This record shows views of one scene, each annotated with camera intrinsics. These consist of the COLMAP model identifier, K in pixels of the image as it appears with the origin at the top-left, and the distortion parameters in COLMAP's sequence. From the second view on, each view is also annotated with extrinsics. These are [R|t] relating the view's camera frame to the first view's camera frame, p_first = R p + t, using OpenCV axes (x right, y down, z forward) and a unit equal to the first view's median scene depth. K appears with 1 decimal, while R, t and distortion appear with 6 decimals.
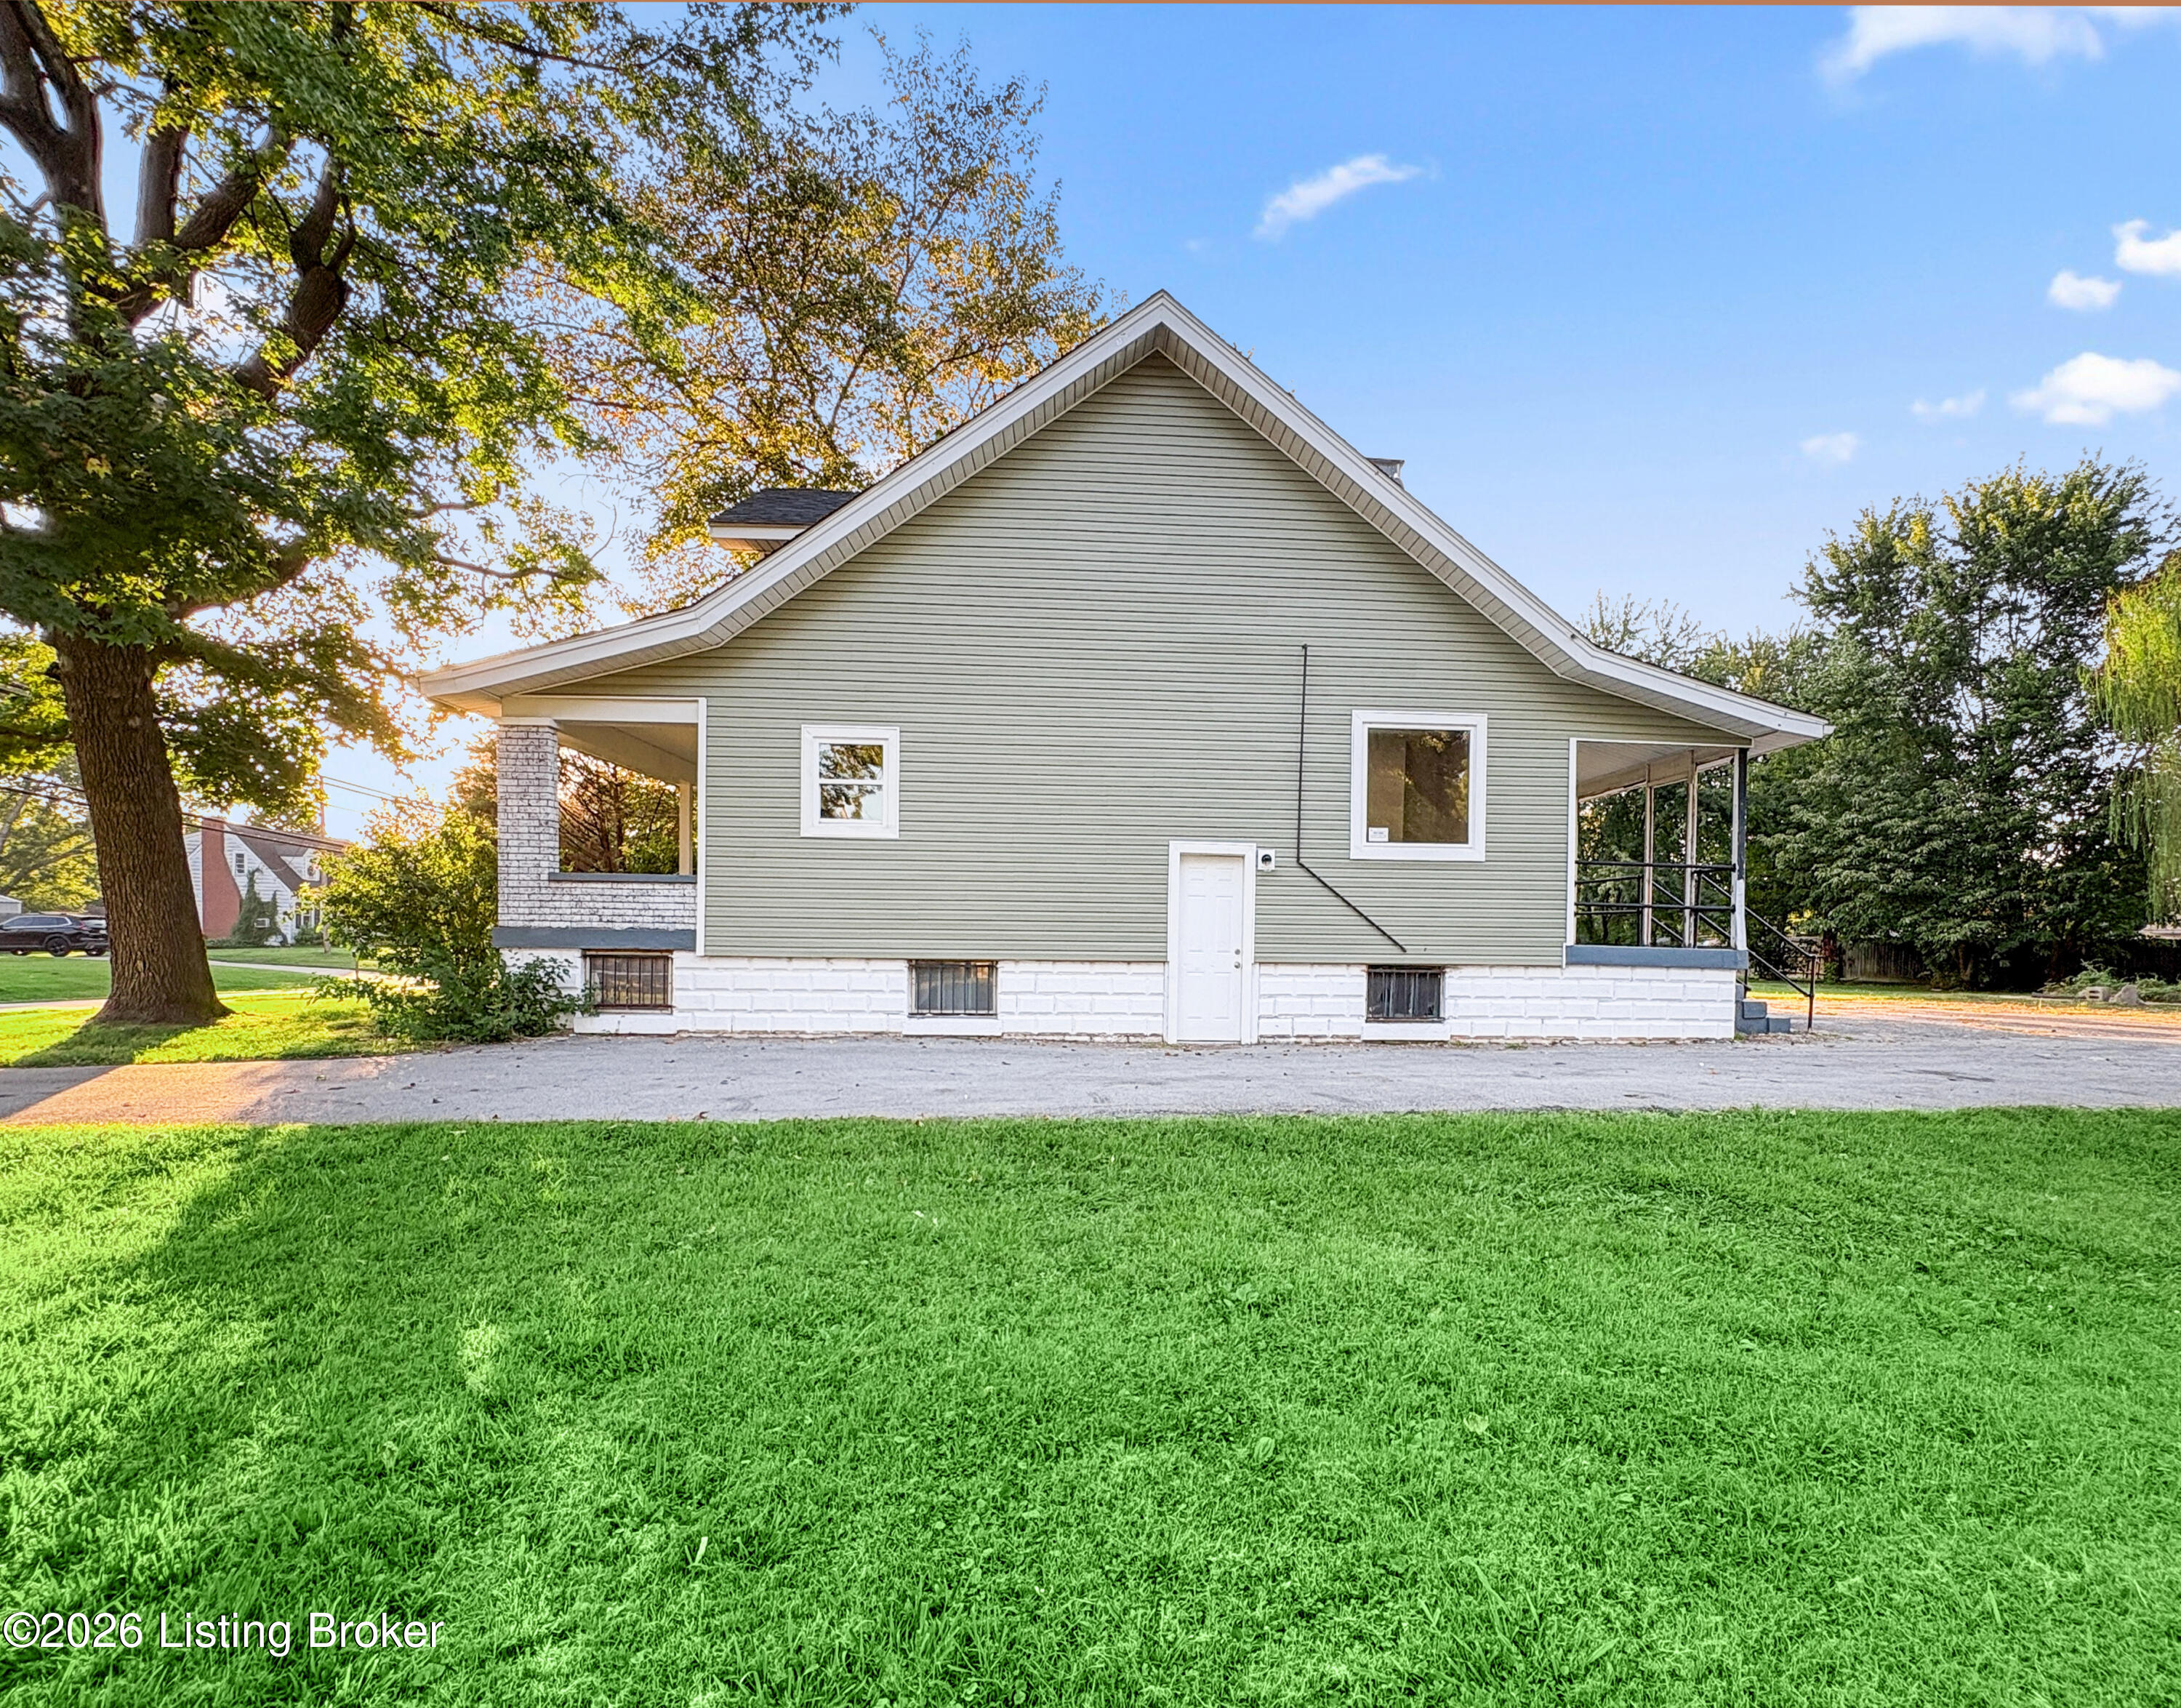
lens RADIAL K [[1300.1, 0, 1090.7], [0, 1300.1, 963.9], [0, 0, 1]] dist [0.001327, 0.001872]
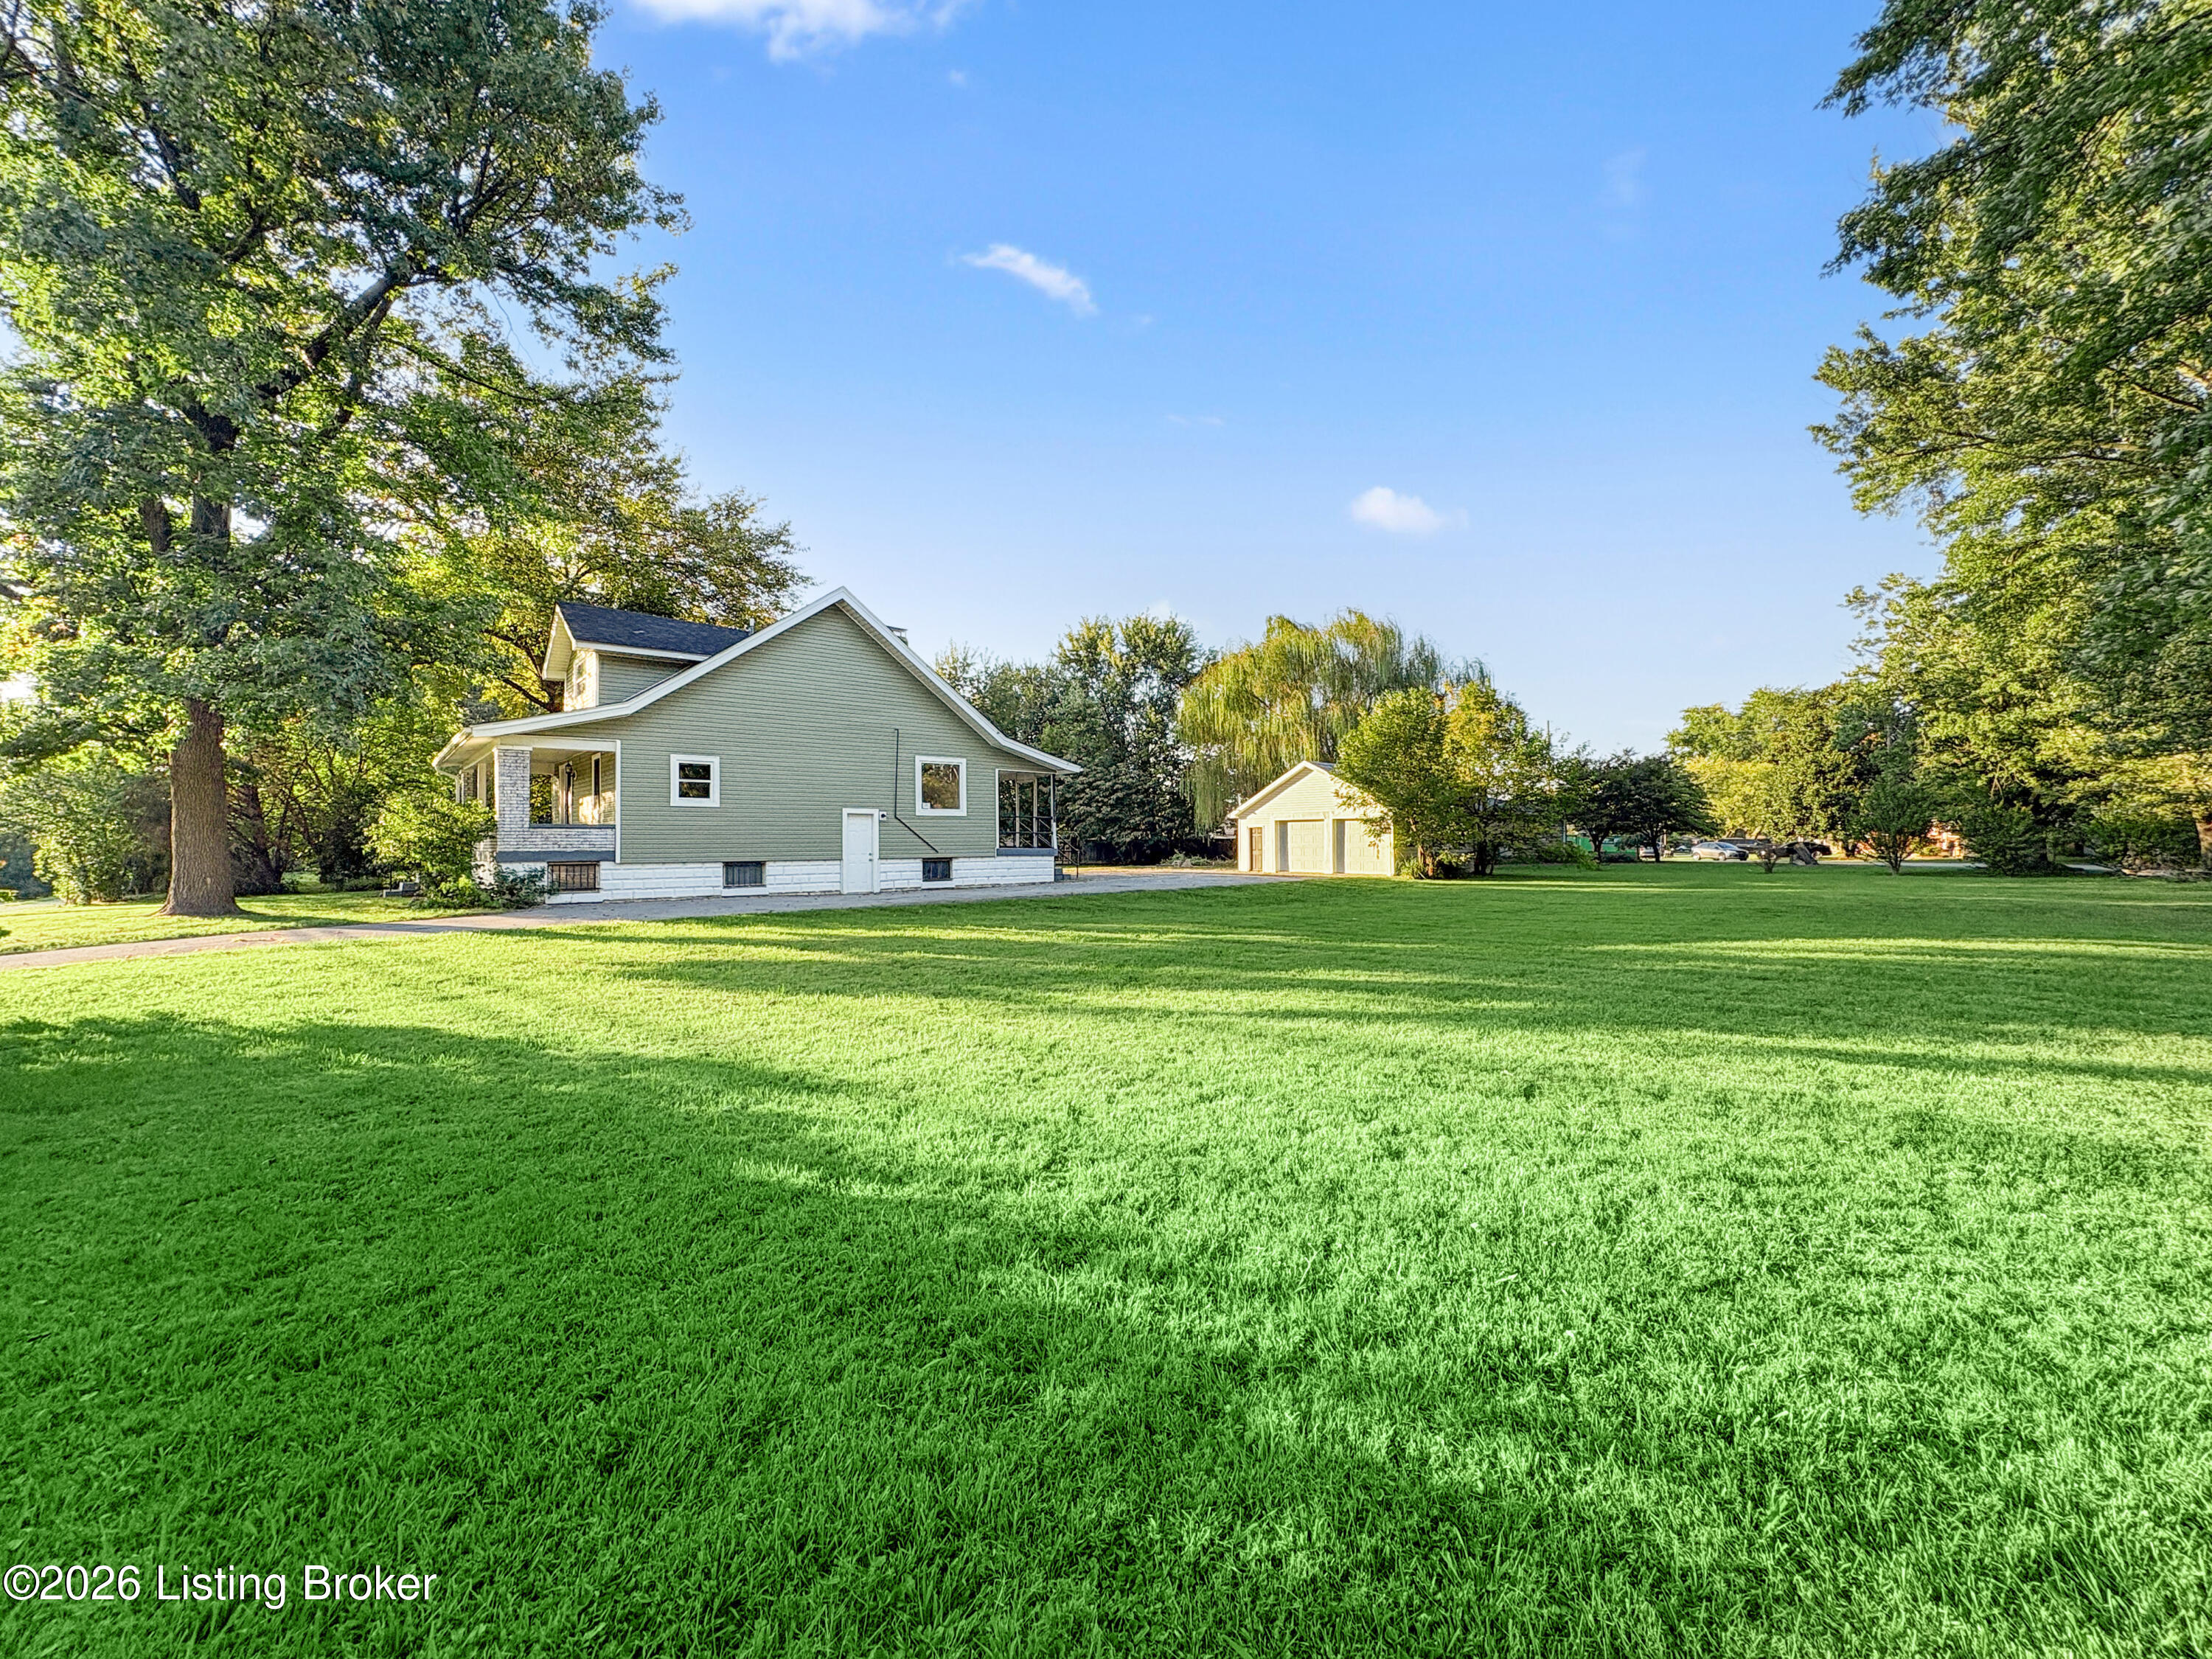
lens RADIAL K [[889.6, 0, 1106.0], [0, 889.6, 829.5], [0, 0, 1]] dist [0.000096, 0.000007]
pose [[0.849005, -0.012153, 0.528245, -0.381098], [0.031444, 0.999126, -0.027550, 0.003769], [-0.527448, 0.040000, 0.848645, -0.614033]]
